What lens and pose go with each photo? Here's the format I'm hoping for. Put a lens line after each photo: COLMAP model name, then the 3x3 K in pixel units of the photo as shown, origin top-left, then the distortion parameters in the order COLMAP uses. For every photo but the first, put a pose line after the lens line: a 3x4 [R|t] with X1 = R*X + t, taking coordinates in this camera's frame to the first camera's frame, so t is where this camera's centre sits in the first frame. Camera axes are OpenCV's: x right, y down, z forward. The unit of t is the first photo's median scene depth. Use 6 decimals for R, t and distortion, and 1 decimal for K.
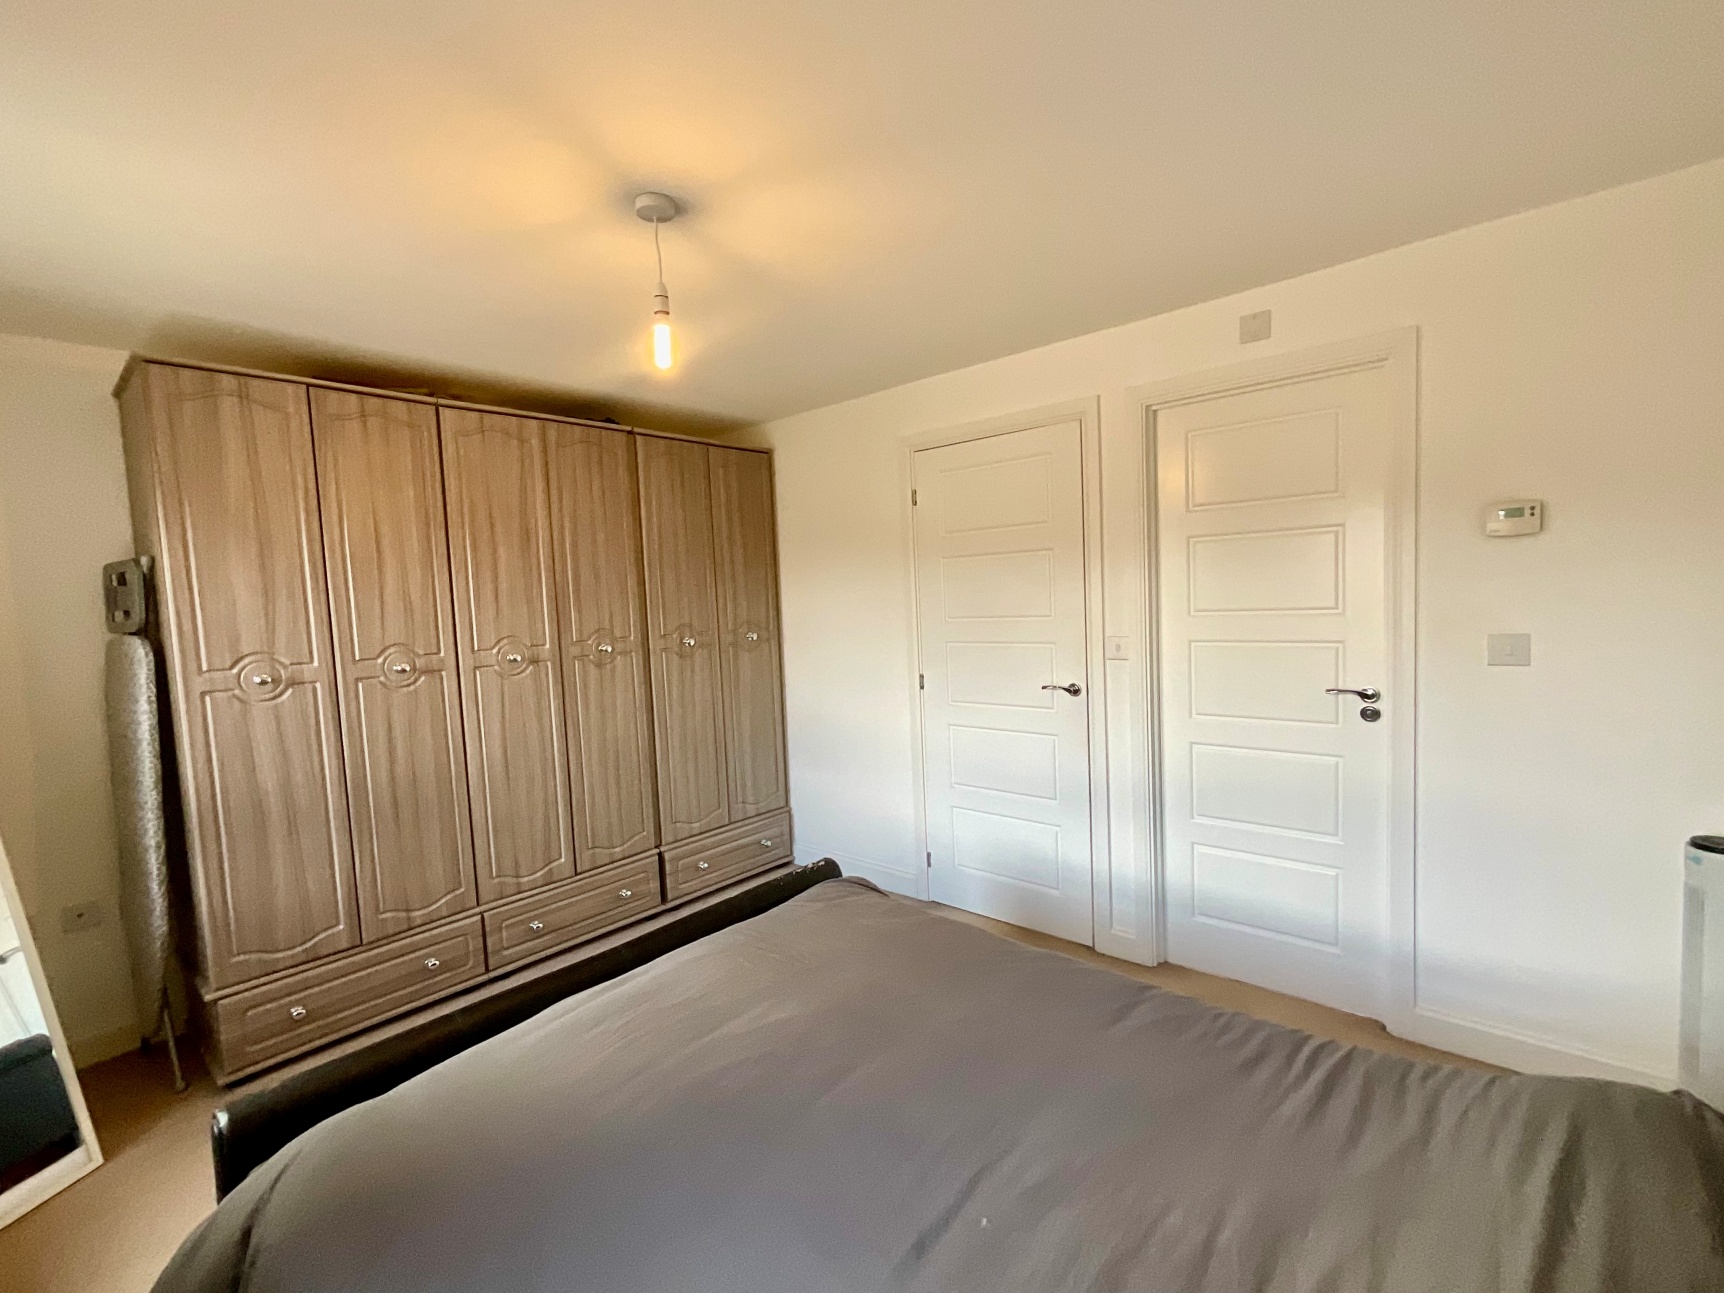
lens RADIAL K [[715.0, 0, 862.8], [0, 715.0, 641.0], [0, 0, 1]] dist [-0.001721, -0.000195]
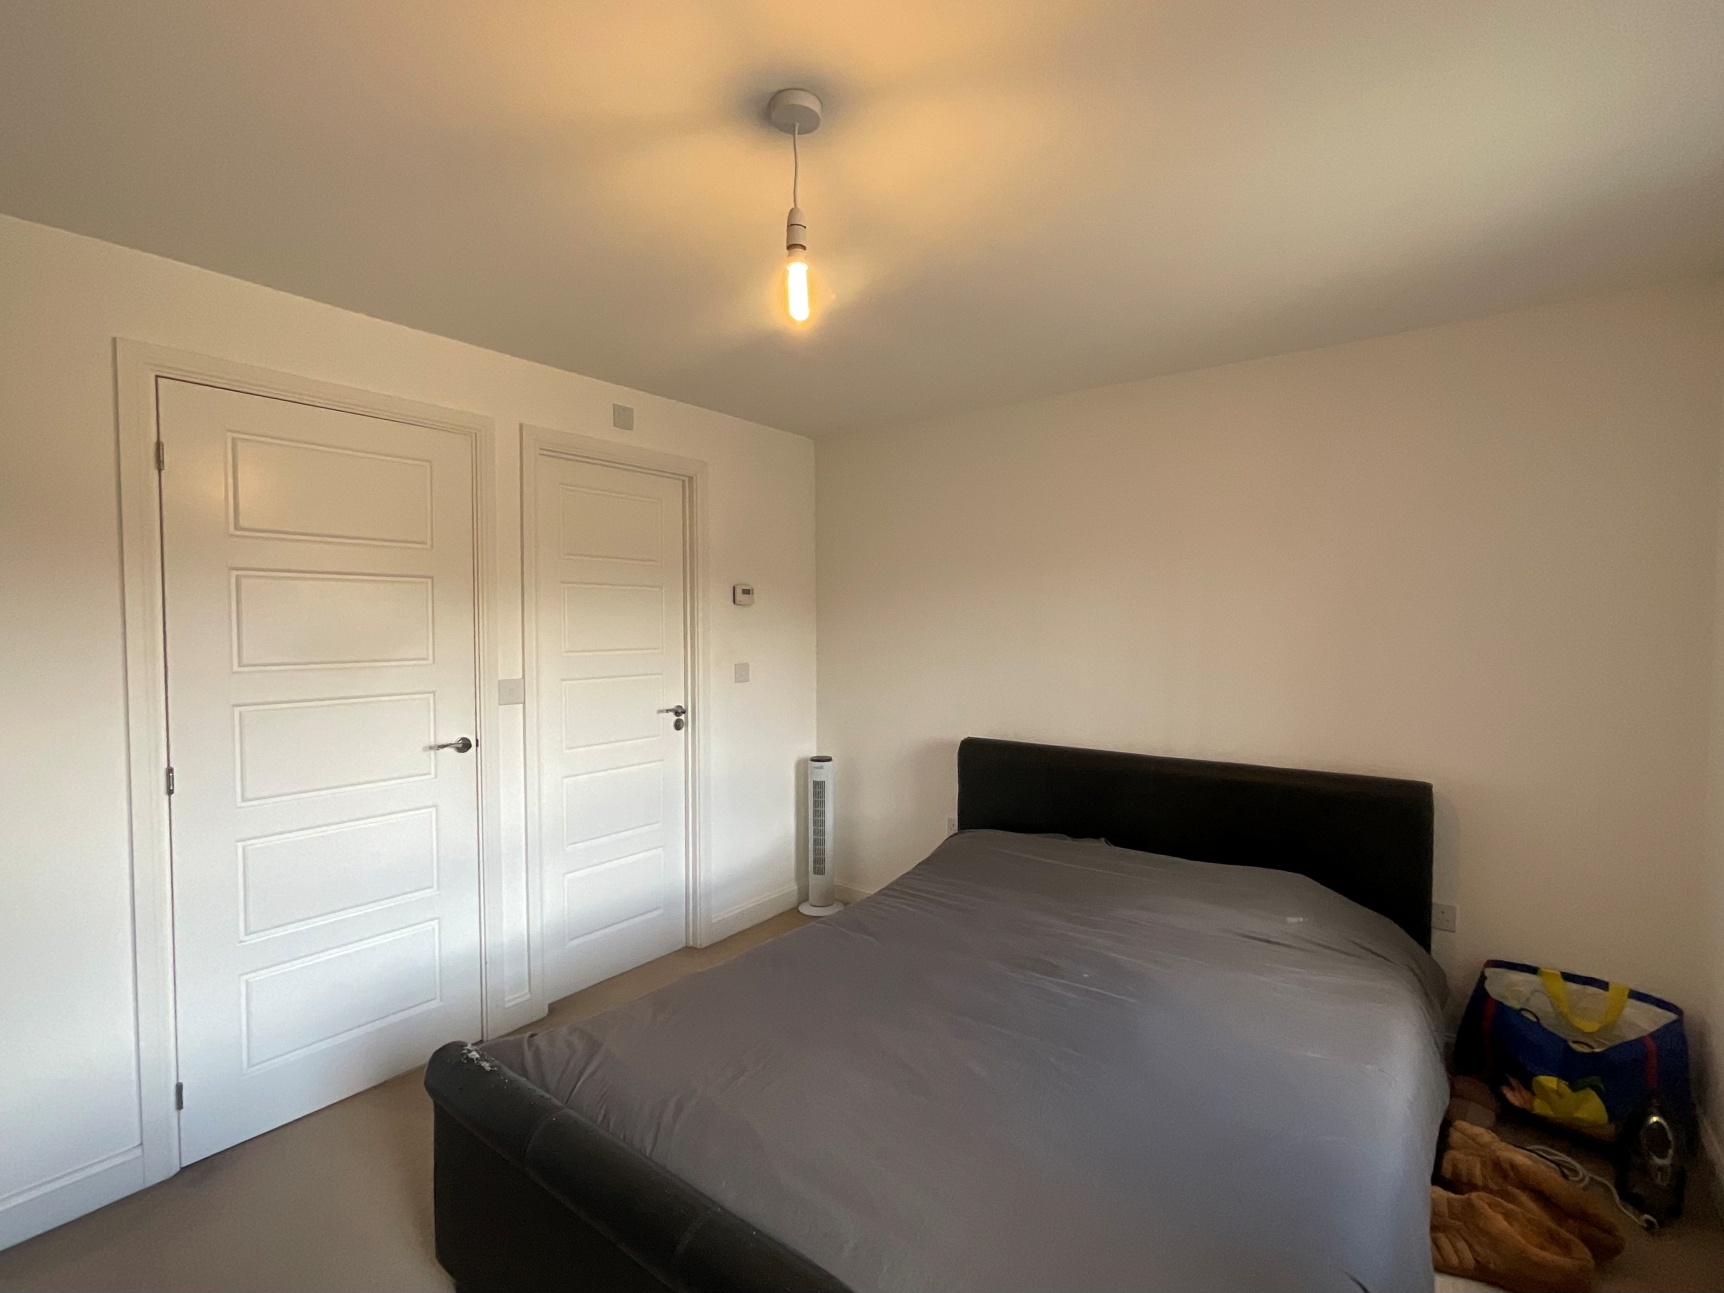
lens RADIAL K [[715.0, 0, 862.8], [0, 715.0, 641.0], [0, 0, 1]] dist [-0.001721, -0.000195]
pose [[0.007032, 0.015405, 0.999857, -0.556699], [0.062374, 0.997928, -0.015814, -0.012277], [-0.998028, 0.062476, 0.006057, 0.515557]]
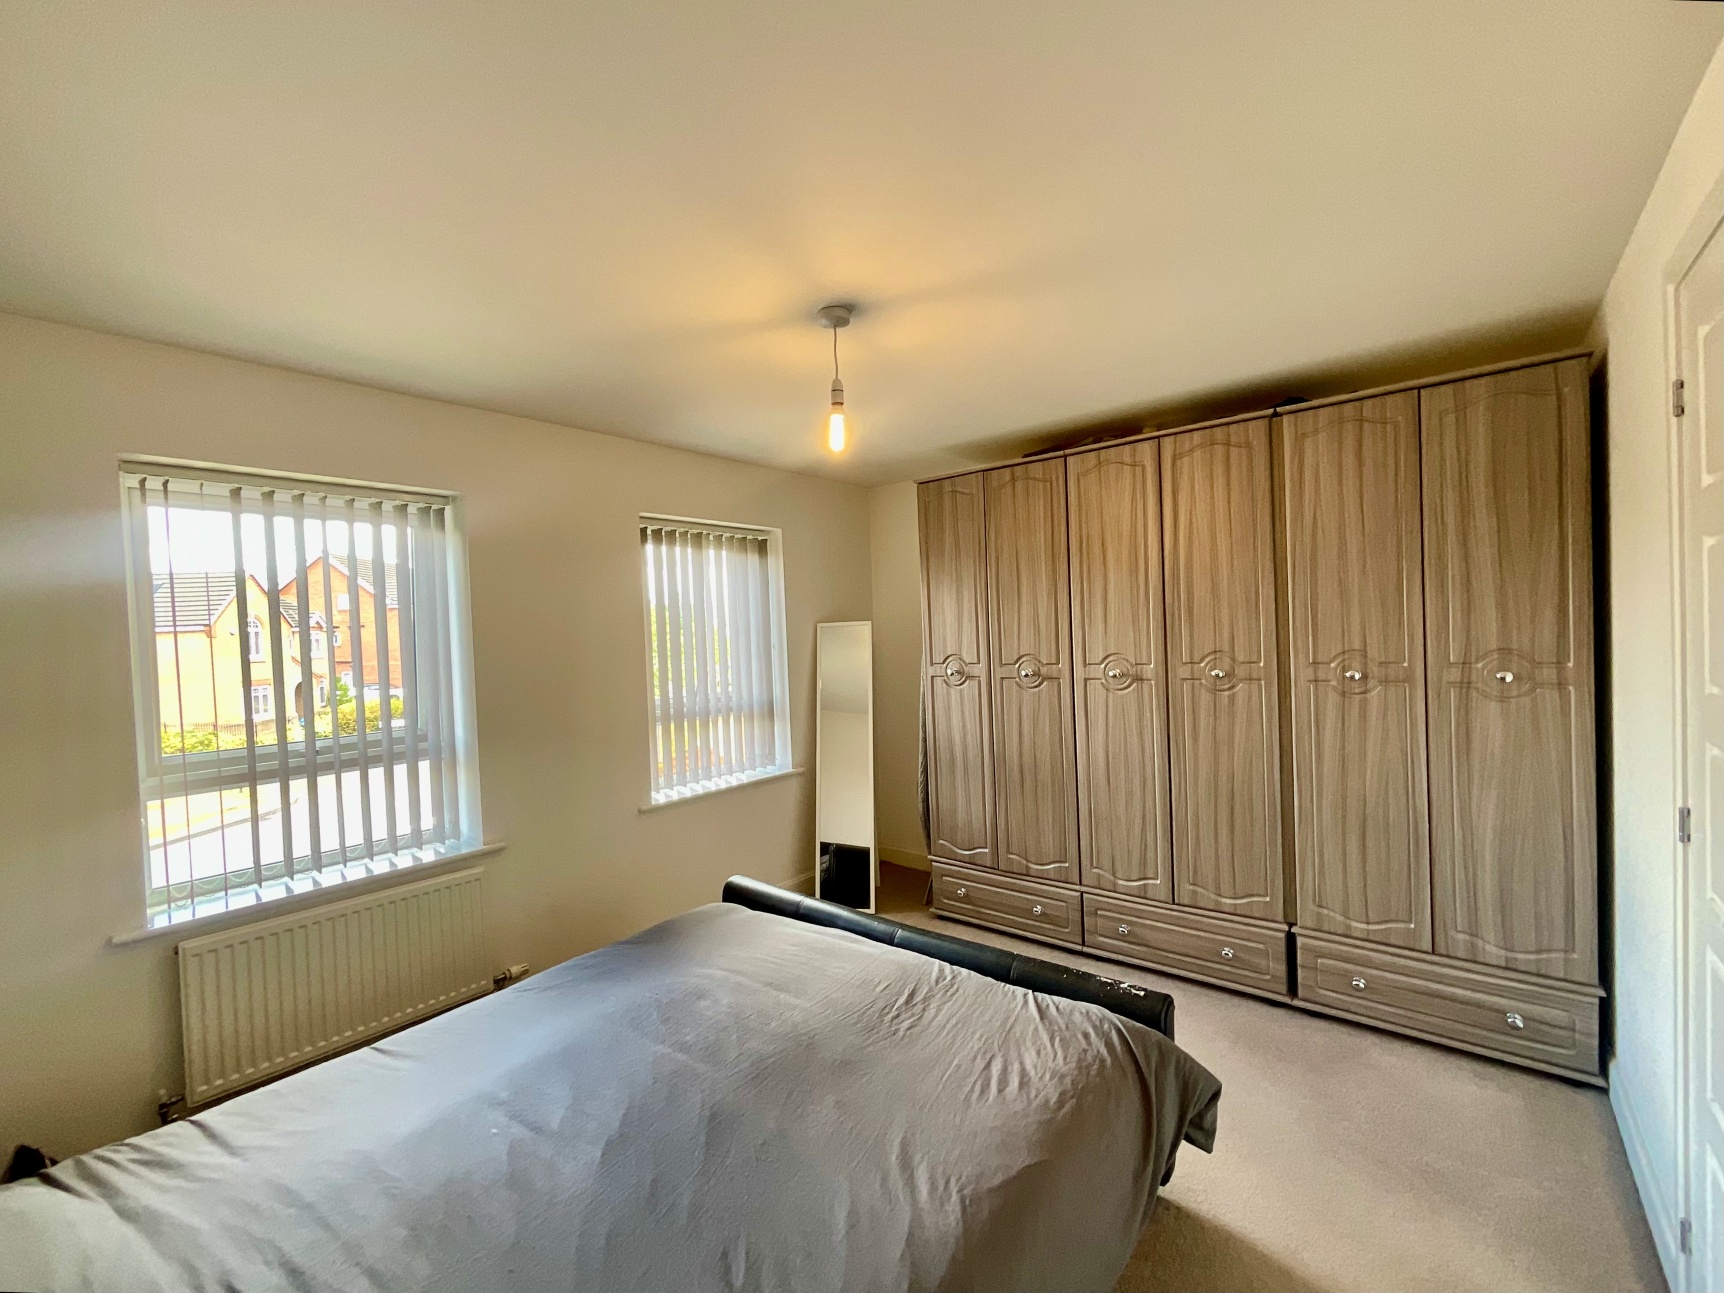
lens RADIAL K [[699.2, 0, 857.6], [0, 699.2, 651.6], [0, 0, 1]] dist [-0.014634, 0.012092]
pose [[0.078964, 0.065737, -0.994708, 0.504460], [-0.028749, 0.997559, 0.063643, -0.063170], [0.996463, 0.023571, 0.080661, 0.516021]]
